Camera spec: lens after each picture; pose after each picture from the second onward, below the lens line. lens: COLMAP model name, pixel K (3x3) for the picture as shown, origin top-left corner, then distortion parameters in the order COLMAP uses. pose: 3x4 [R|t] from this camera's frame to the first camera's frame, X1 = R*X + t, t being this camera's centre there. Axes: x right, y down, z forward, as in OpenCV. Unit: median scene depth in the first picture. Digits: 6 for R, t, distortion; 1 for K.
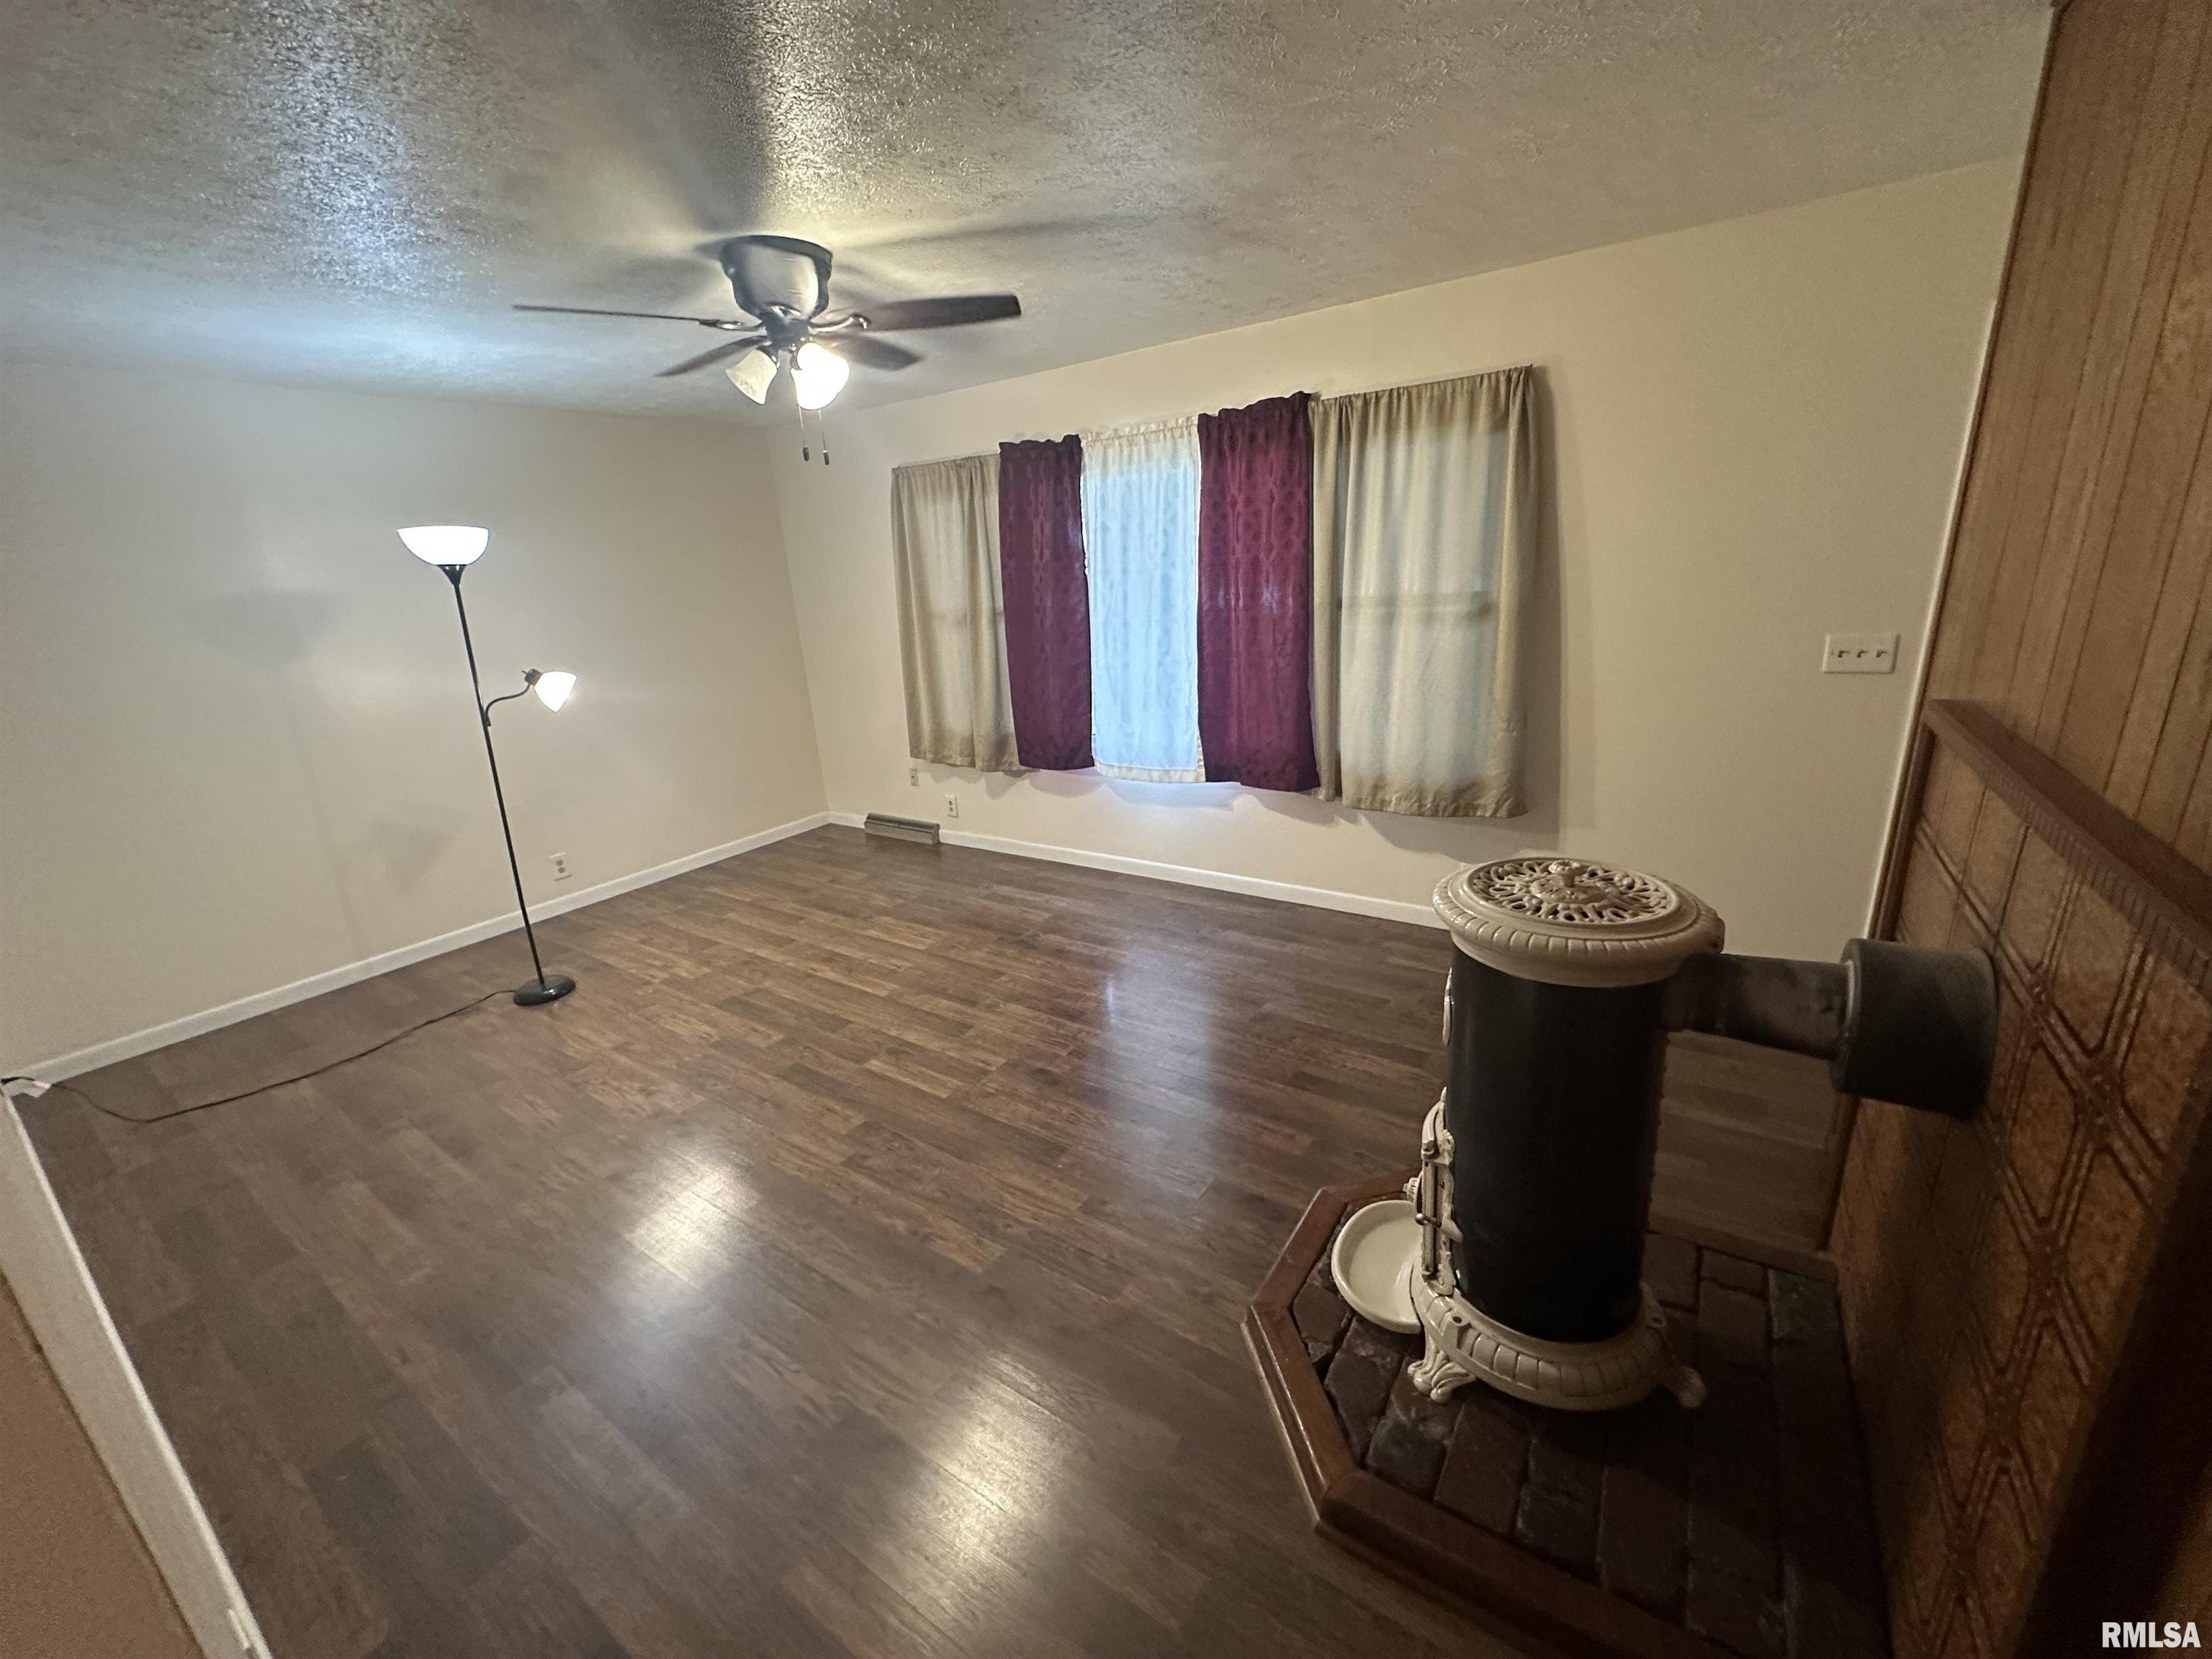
lens RADIAL K [[879.4, 0, 1108.1], [0, 879.4, 830.4], [0, 0, 1]] dist [-0.002036, 0.000012]
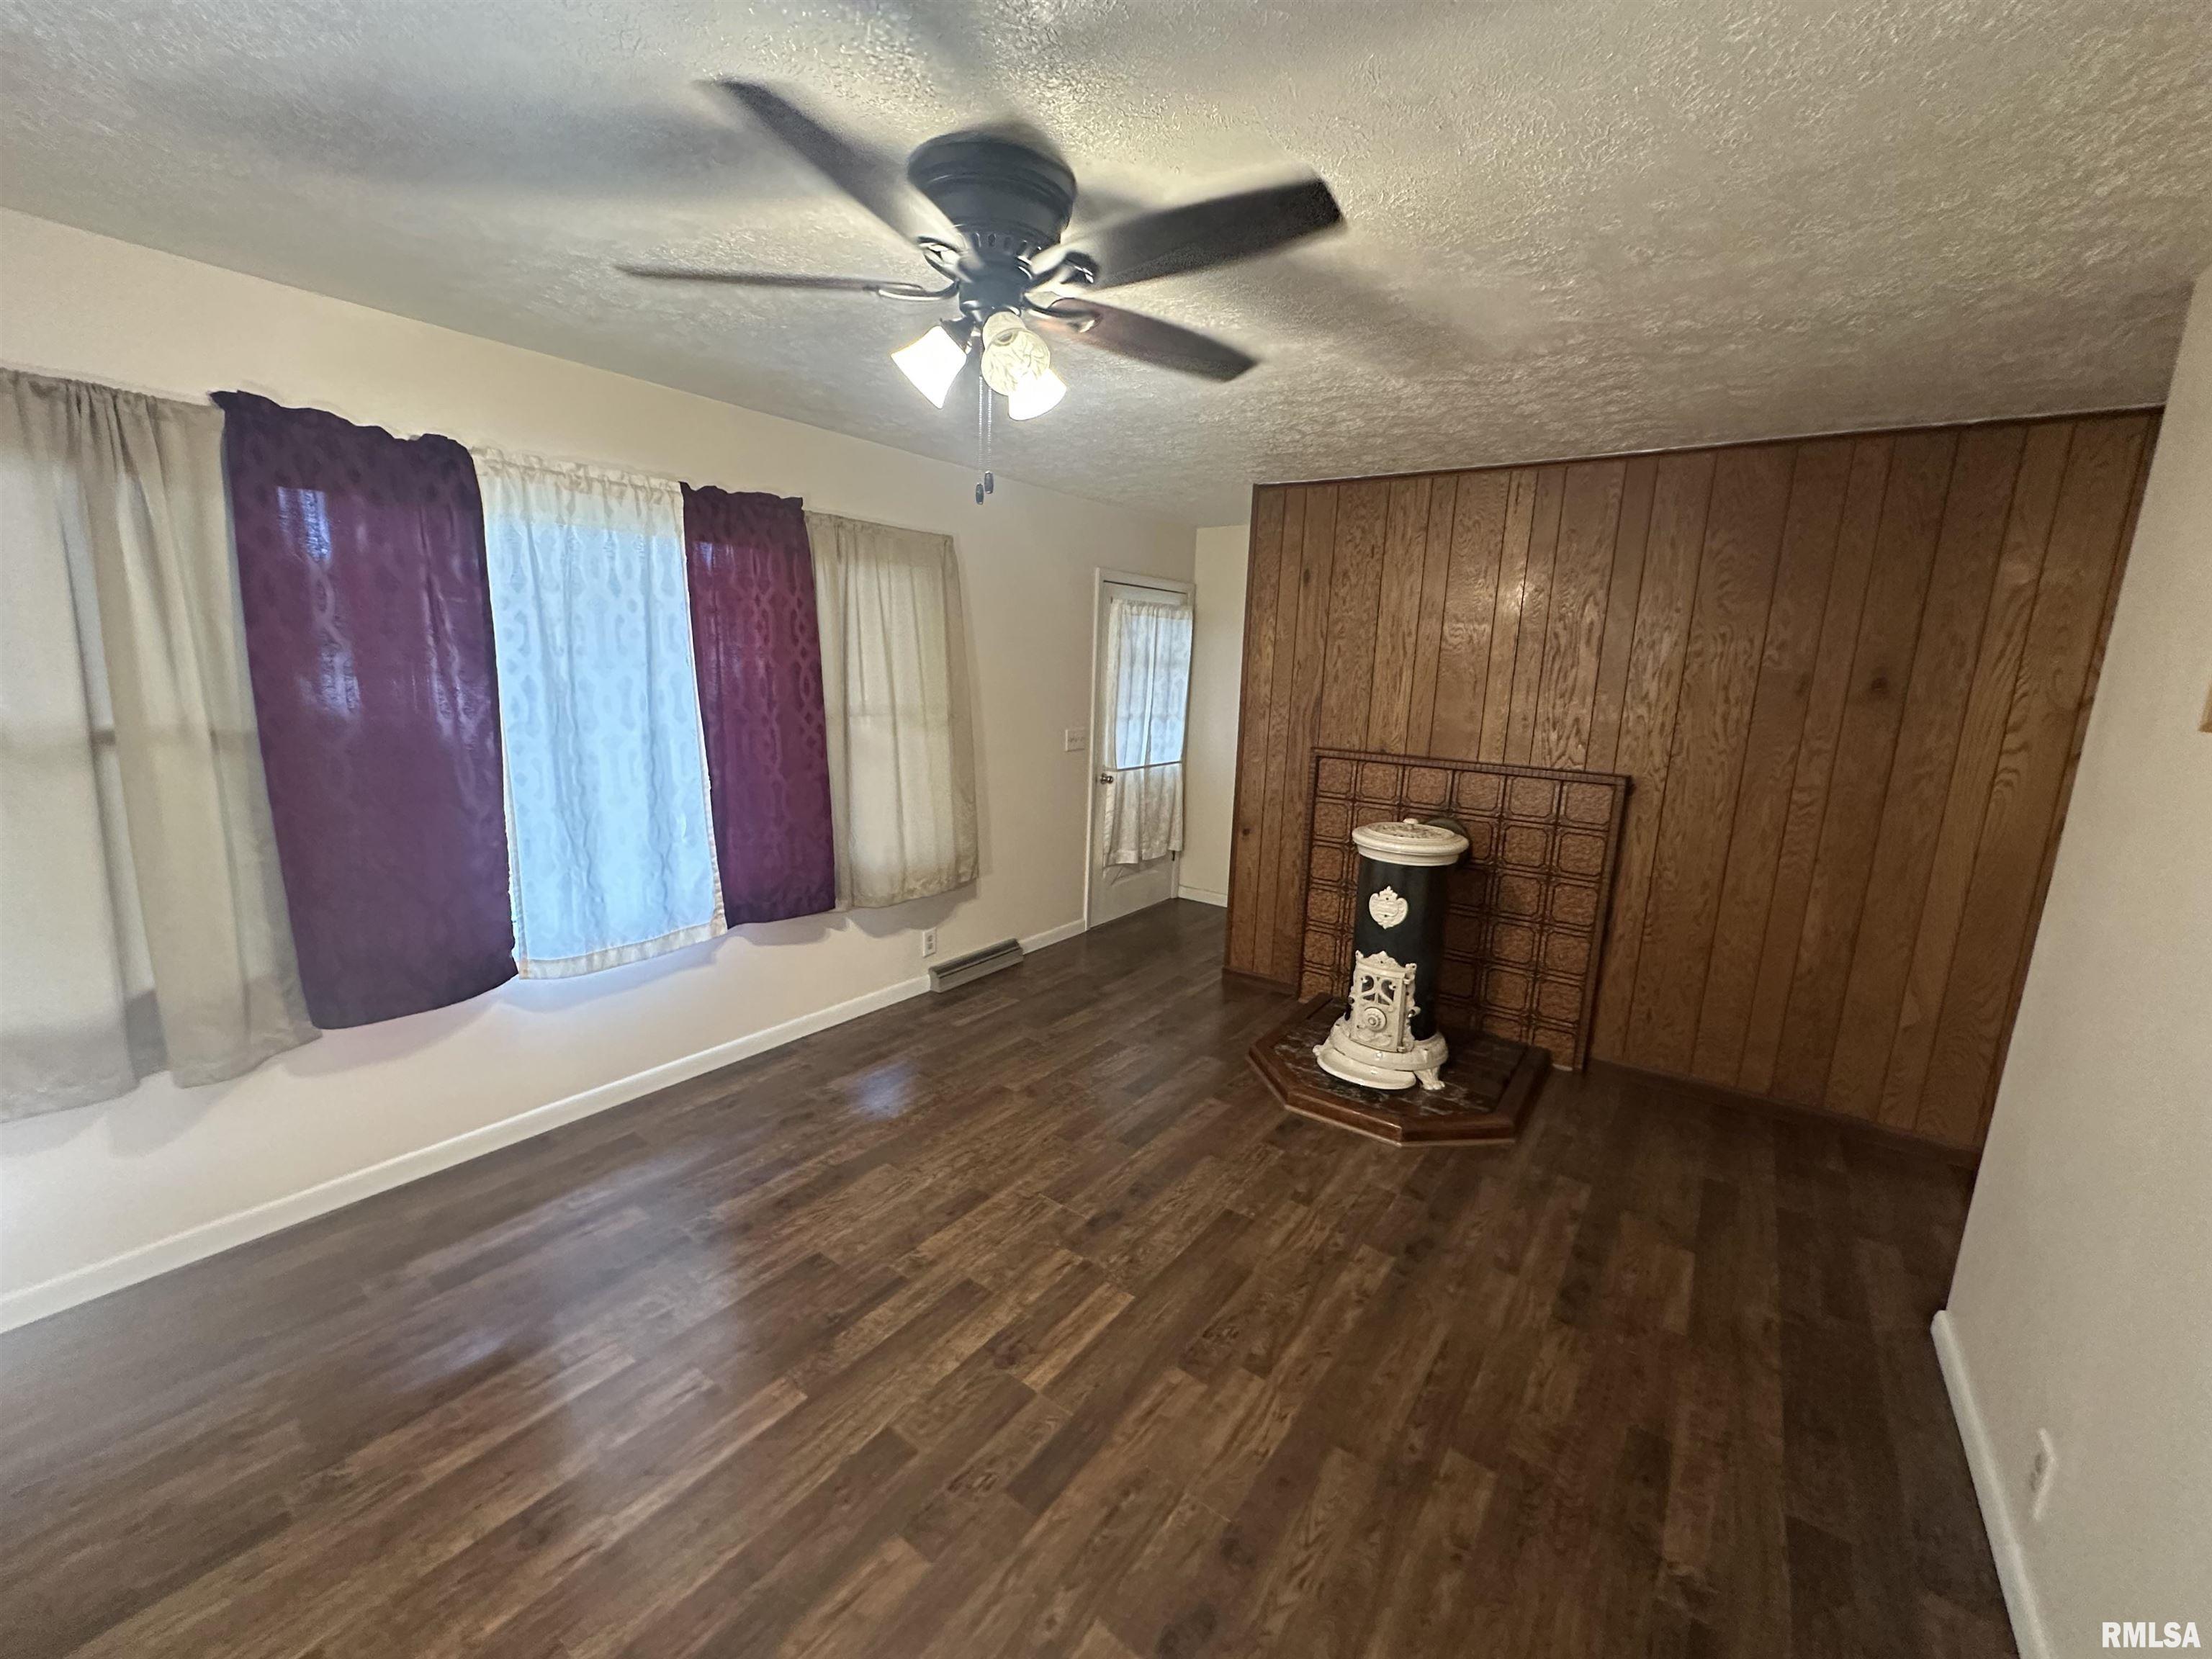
lens RADIAL K [[879.4, 0, 1109.3], [0, 879.4, 825.0], [0, 0, 1]] dist [-0.002036, 0.000012]
pose [[0.037858, -0.126606, 0.991230, -0.718168], [0.258640, 0.959382, 0.112660, -0.164405], [-0.965232, 0.252107, 0.069066, 0.652610]]
